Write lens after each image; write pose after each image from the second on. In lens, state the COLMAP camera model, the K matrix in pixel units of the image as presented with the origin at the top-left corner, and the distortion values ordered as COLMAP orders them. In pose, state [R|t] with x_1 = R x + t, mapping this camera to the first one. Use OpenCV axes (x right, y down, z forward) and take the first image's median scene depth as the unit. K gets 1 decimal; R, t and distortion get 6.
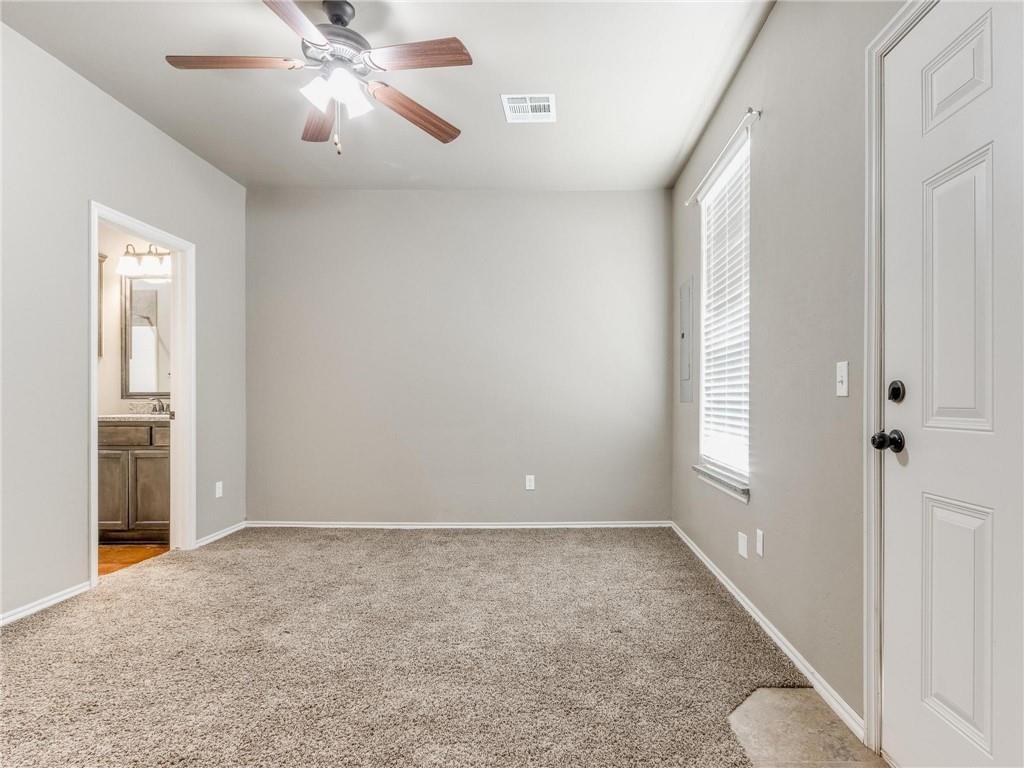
lens RADIAL K [[541.8, 0, 537.8], [0, 541.8, 404.6], [0, 0, 1]] dist [0.000682, -0.000309]
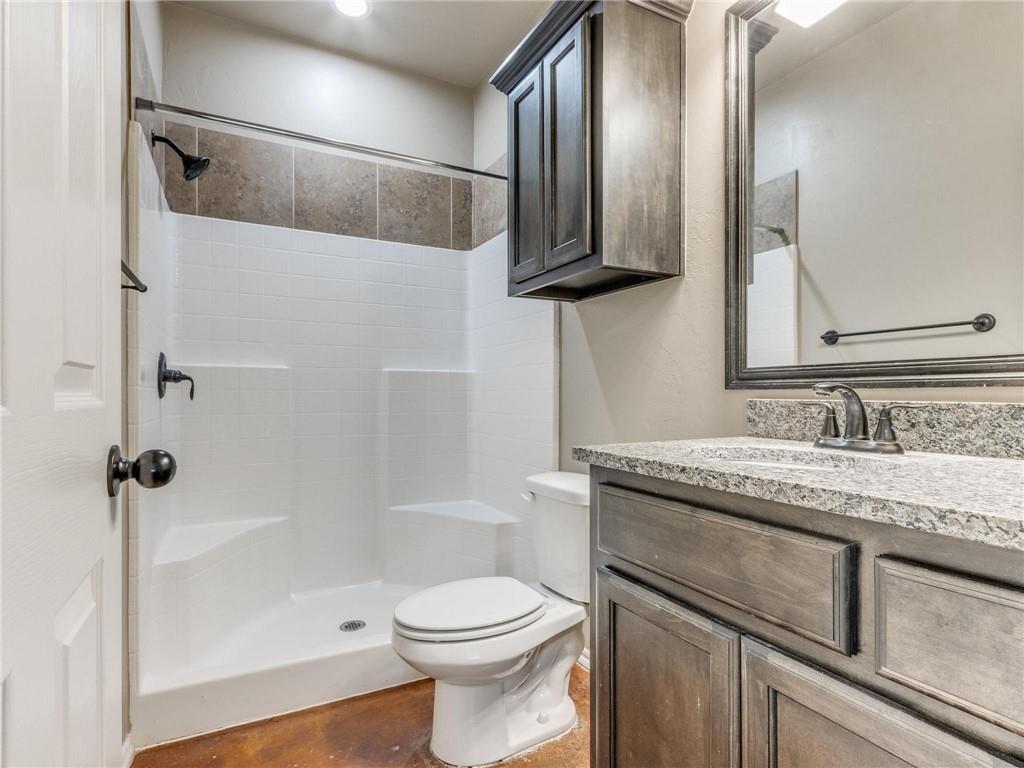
lens RADIAL K [[536.2, 0, 503.3], [0, 536.2, 389.2], [0, 0, 1]] dist [0.004217, 0.000180]
pose [[0.474419, -0.005189, -0.880284, -0.549882], [-0.005608, 0.999945, -0.008917, -0.006388], [0.880281, 0.009167, 0.474364, 0.732892]]
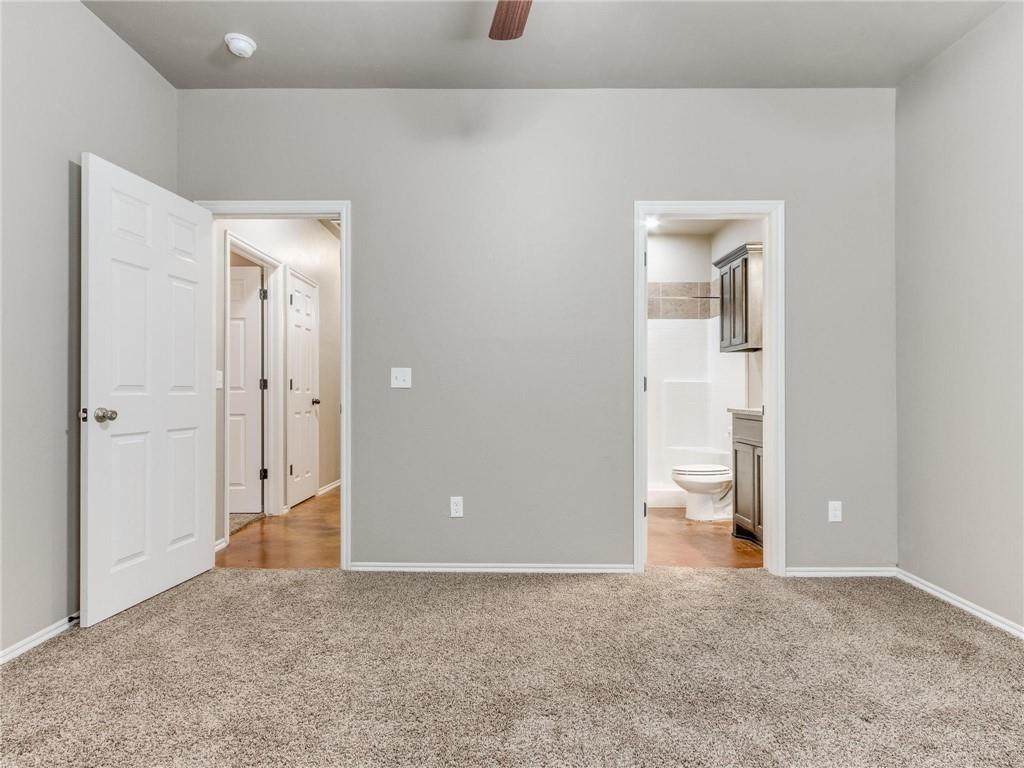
lens RADIAL K [[526.2, 0, 512.0], [0, 526.2, 384.0], [0, 0, 1]] dist [0.016485, 0.000169]
pose [[0.022636, -0.016796, -0.999603, 0.128389], [-0.007969, 0.999824, -0.016980, -0.003052], [0.999712, 0.008350, 0.022498, 0.500194]]
